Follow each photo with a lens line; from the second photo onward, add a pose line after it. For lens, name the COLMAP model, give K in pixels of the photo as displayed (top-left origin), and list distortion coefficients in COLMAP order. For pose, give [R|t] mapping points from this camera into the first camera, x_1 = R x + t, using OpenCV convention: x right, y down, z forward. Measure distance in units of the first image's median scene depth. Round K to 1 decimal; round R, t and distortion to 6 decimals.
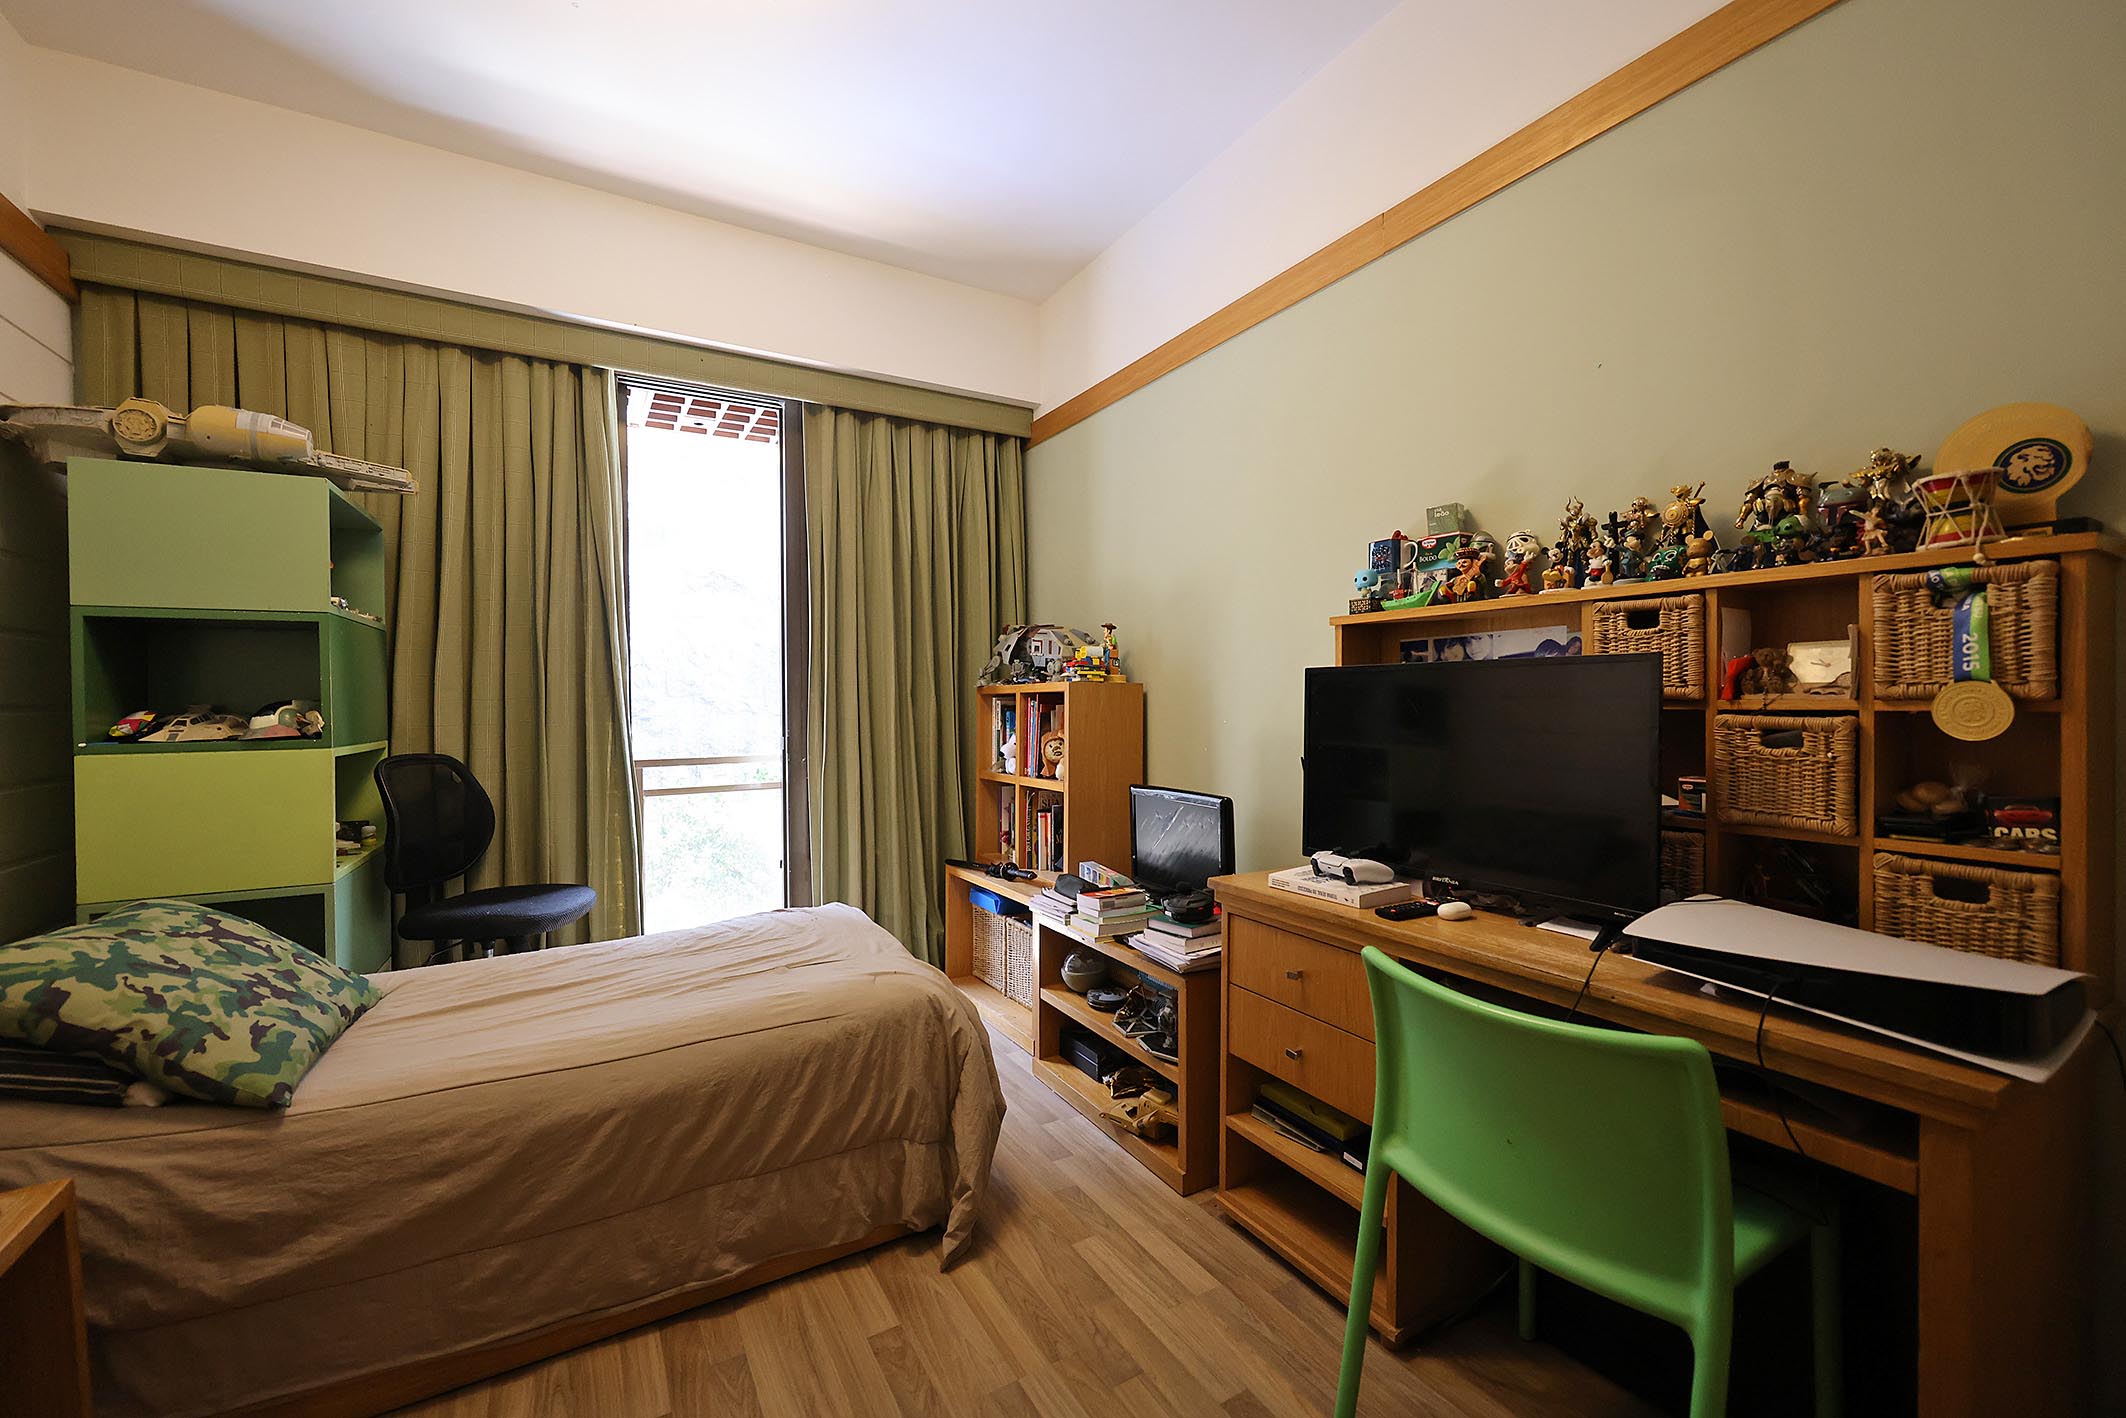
lens RADIAL K [[843.1, 0, 1051.2], [0, 843.1, 706.8], [0, 0, 1]] dist [-0.001388, 0.000099]
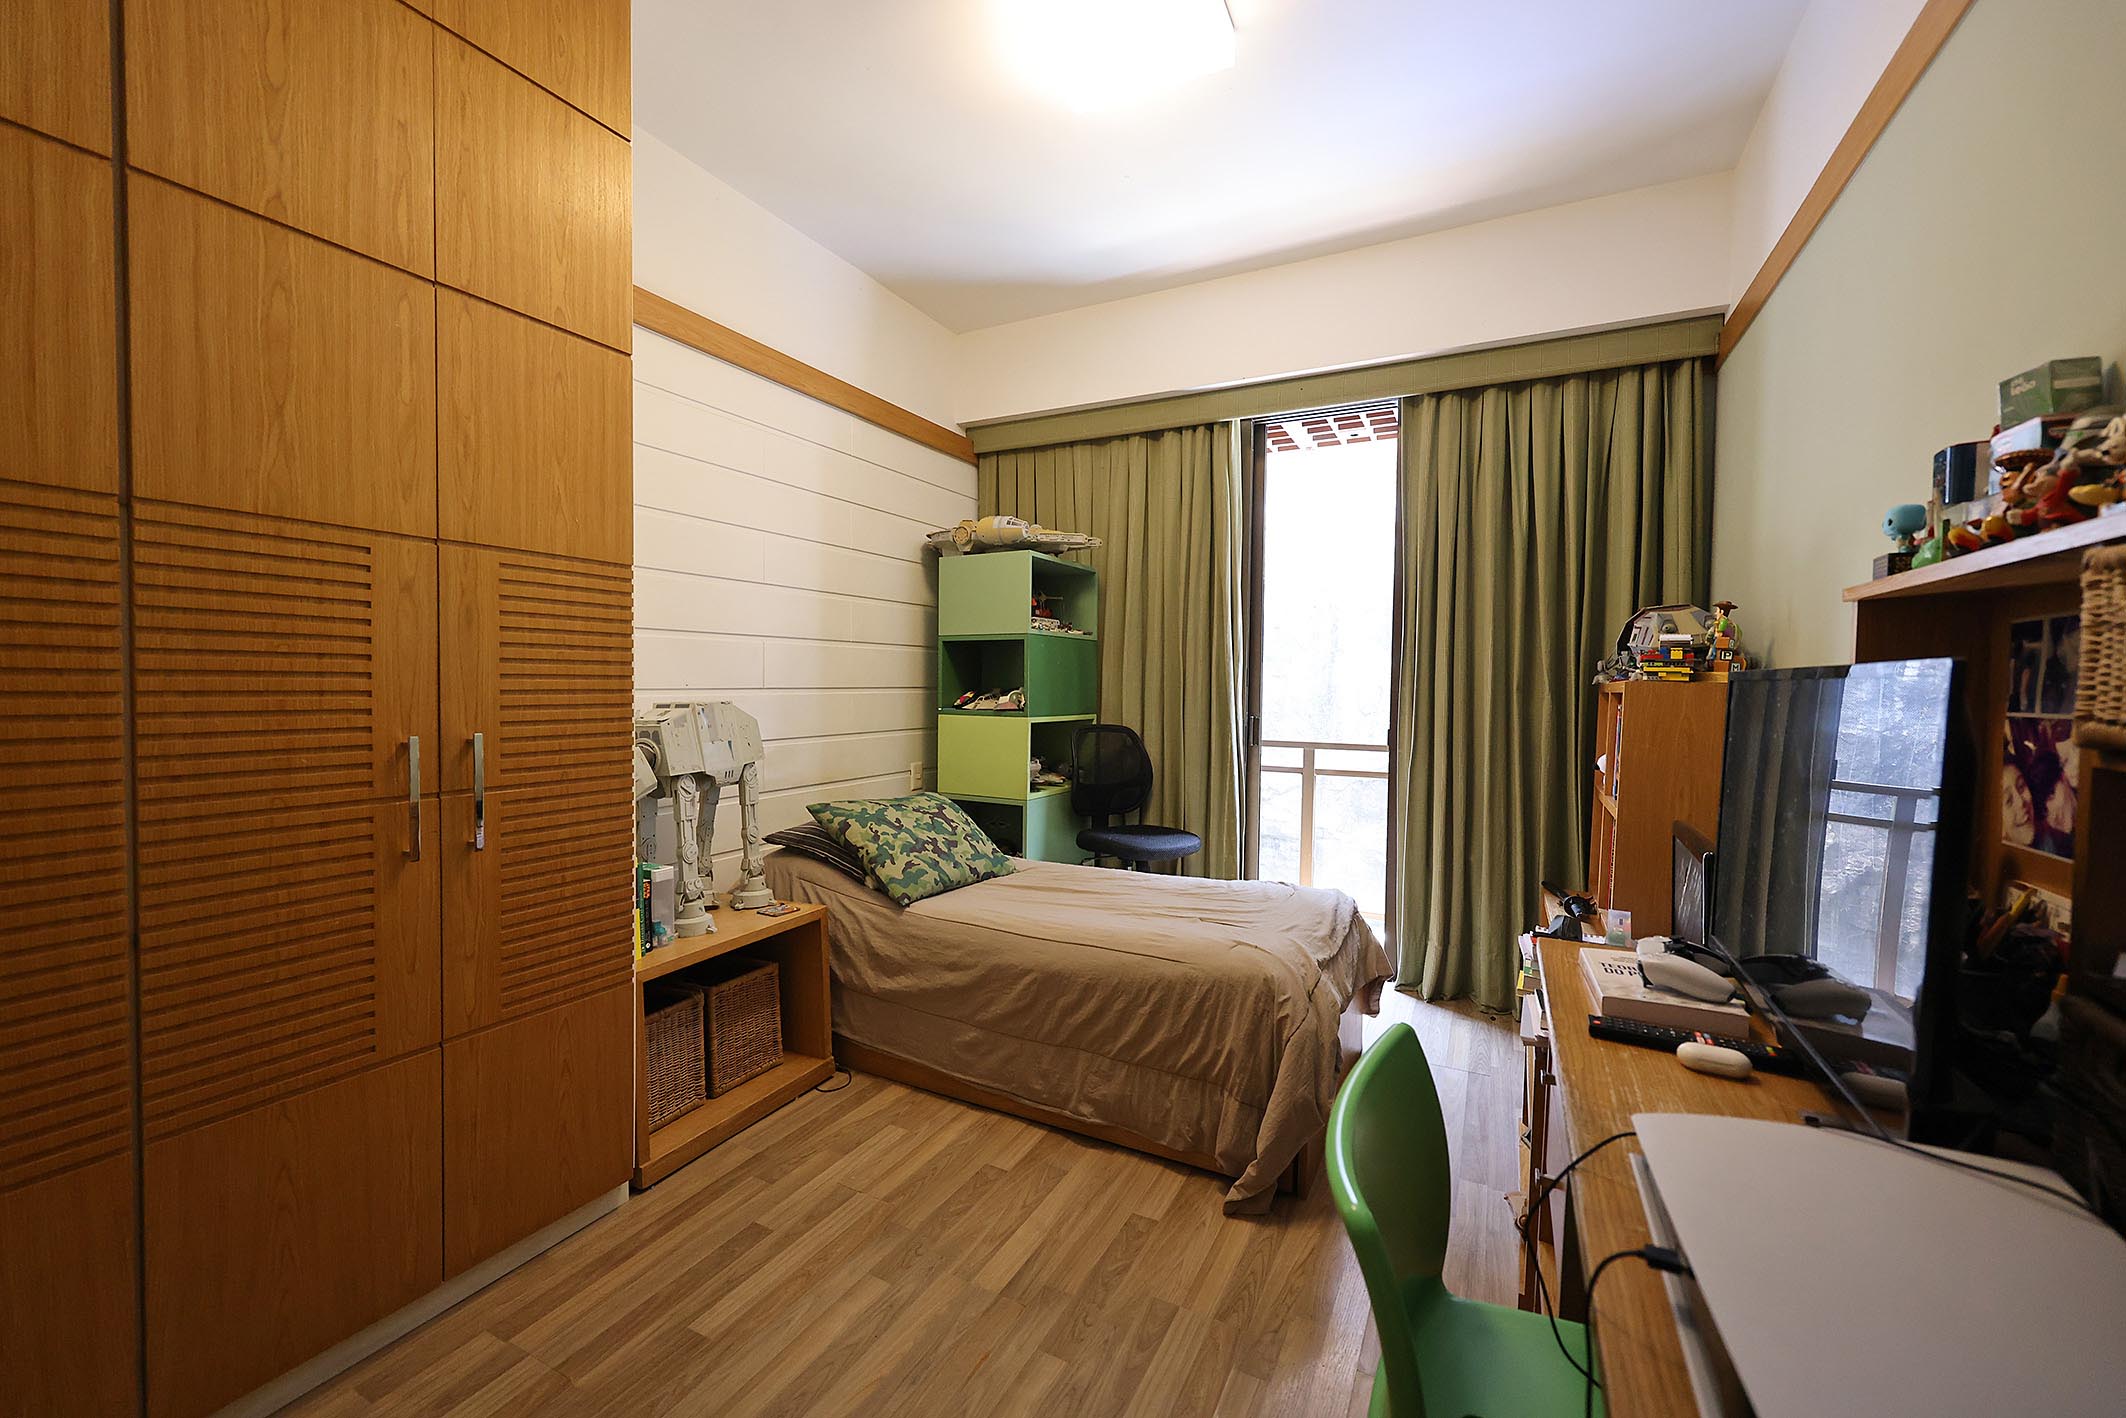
lens RADIAL K [[843.1, 0, 1056.2], [0, 843.1, 711.5], [0, 0, 1]] dist [-0.001388, 0.000099]
pose [[0.541542, 0.044787, -0.839480, 0.573265], [-0.024354, 0.998997, 0.037586, -0.026148], [0.840321, 0.000090, 0.542089, 0.181618]]
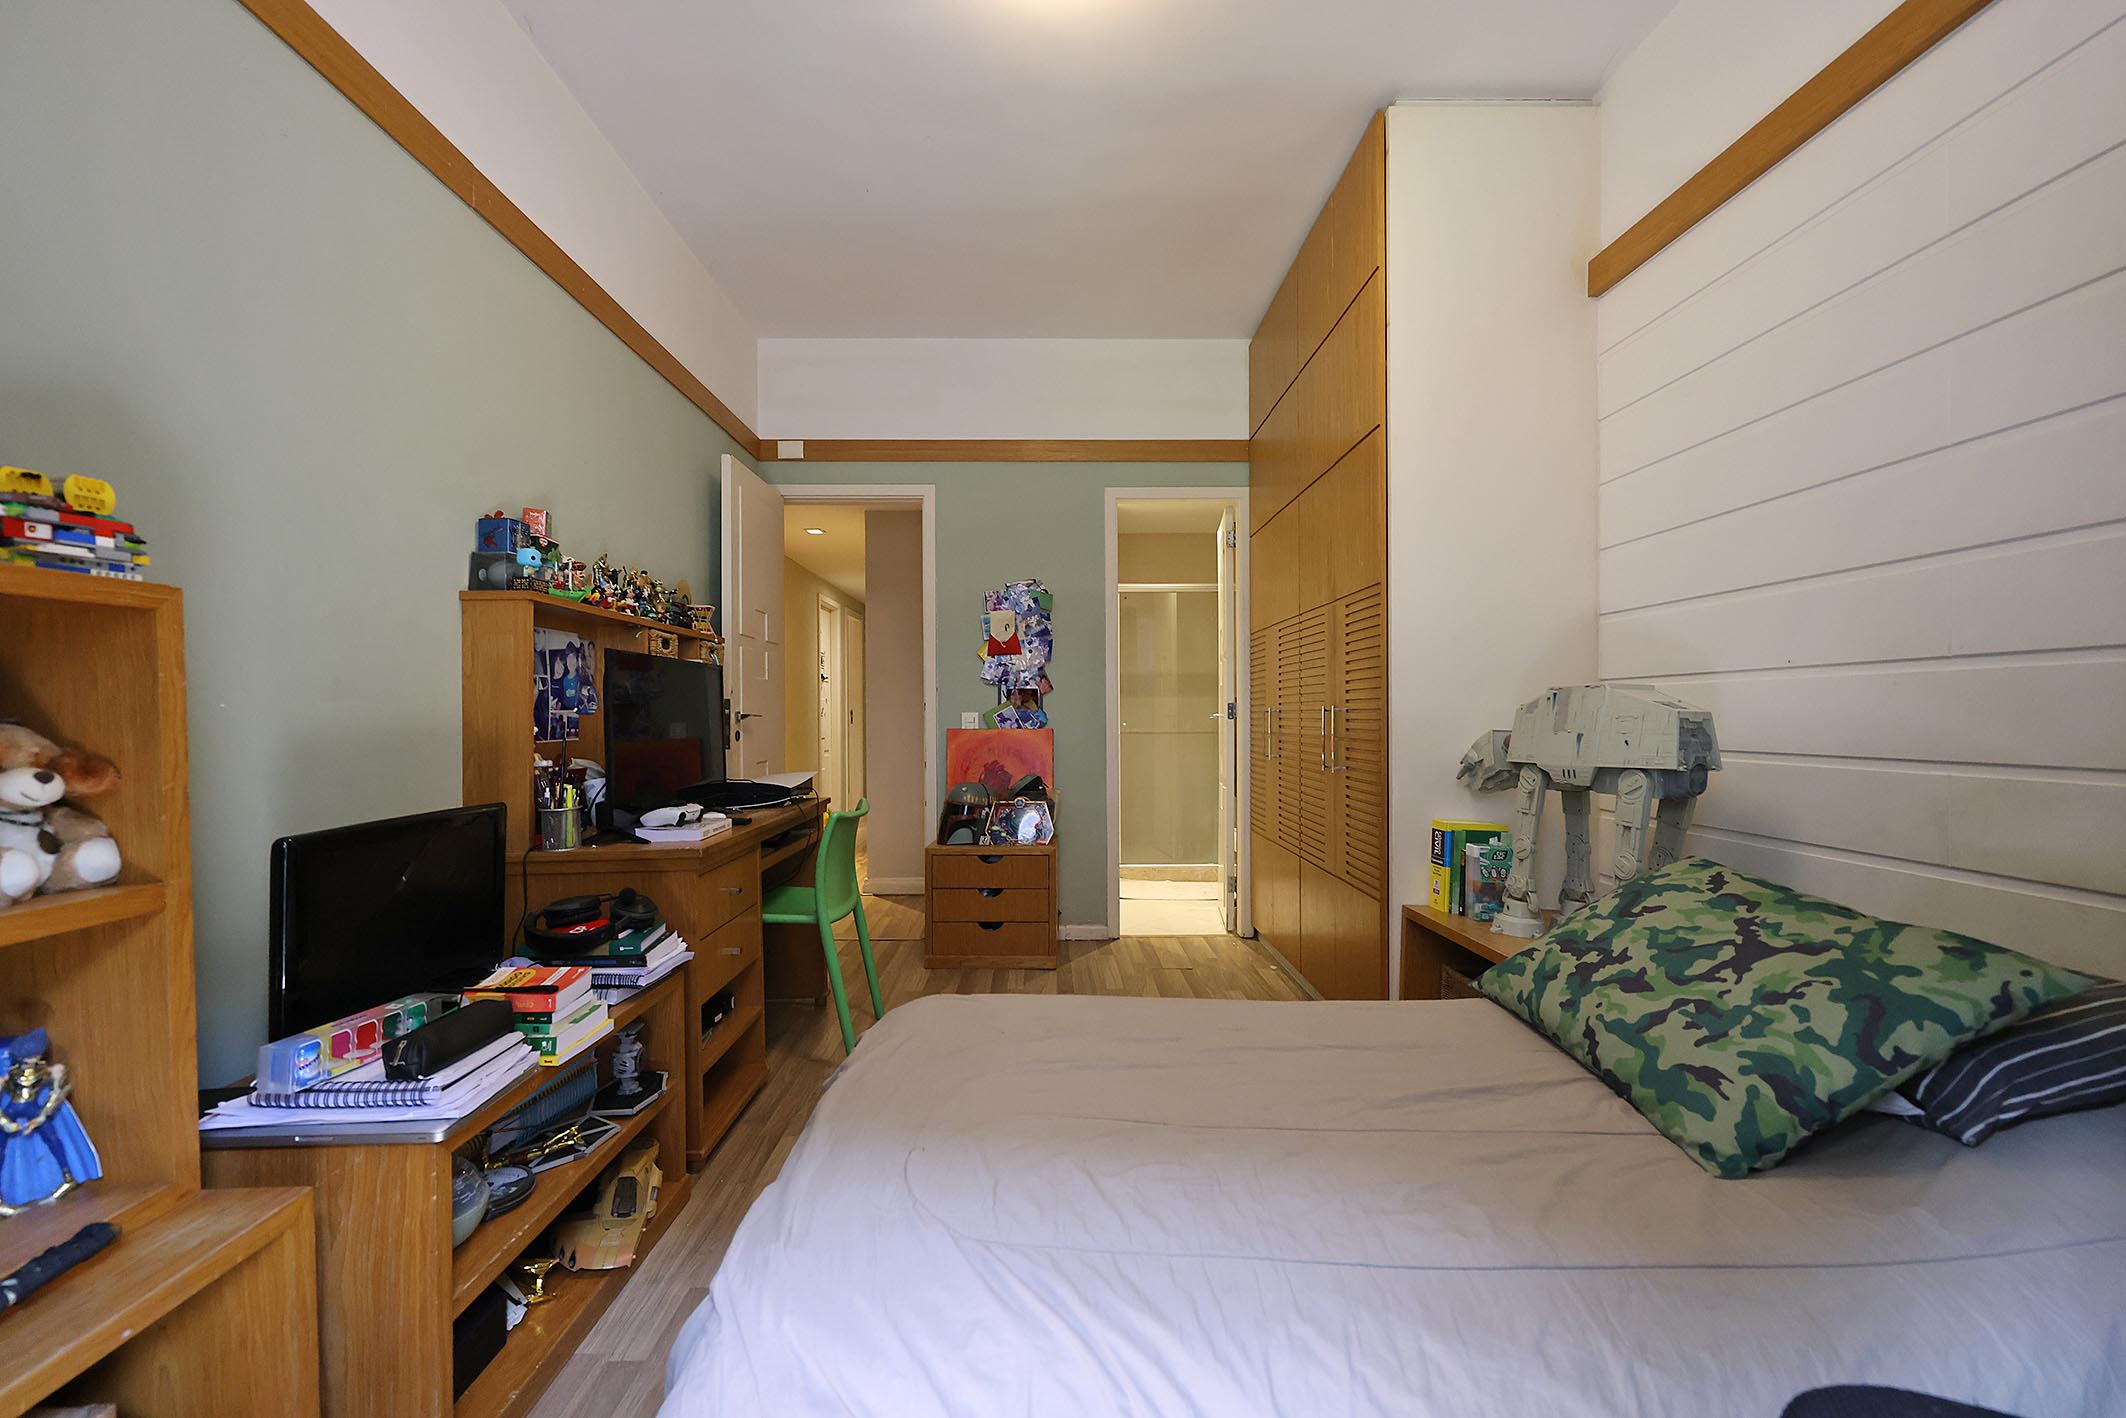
lens RADIAL K [[843.1, 0, 1058.2], [0, 843.1, 713.2], [0, 0, 1]] dist [-0.001388, 0.000099]
pose [[-0.879139, 0.011827, 0.476419, -0.665290], [0.017001, 0.999834, 0.006550, 0.035517], [-0.476262, 0.013858, -0.879194, 1.629811]]
